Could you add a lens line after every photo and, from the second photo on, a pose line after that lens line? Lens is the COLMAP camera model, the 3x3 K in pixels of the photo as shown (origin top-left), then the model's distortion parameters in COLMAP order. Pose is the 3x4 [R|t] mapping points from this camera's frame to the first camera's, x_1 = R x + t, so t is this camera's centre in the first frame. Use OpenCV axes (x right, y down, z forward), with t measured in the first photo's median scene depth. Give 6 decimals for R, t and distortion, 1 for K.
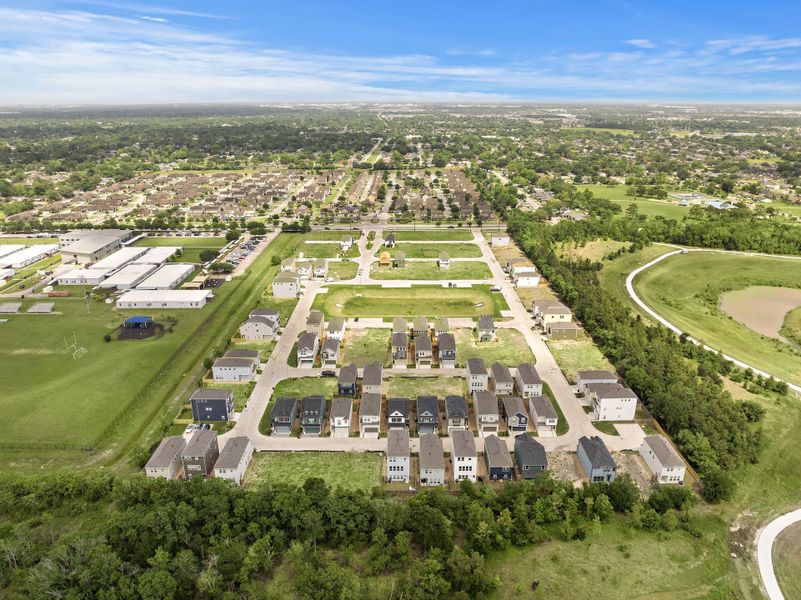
lens RADIAL K [[564.2, 0, 400.5], [0, 564.2, 300.0], [0, 0, 1]] dist [-0.045226, 0.006000]
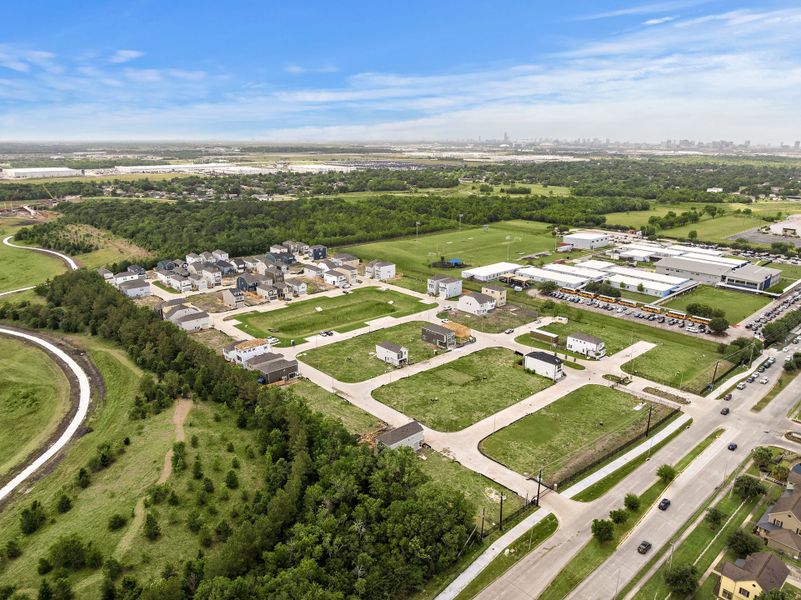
lens RADIAL K [[575.1, 0, 401.2], [0, 575.1, 277.0], [0, 0, 1]] dist [-0.043357, 0.000215]
pose [[-0.734026, 0.159930, -0.660021, 0.580299], [-0.234096, 0.852725, 0.466968, -0.539432], [0.637499, 0.497275, -0.588484, 1.623064]]
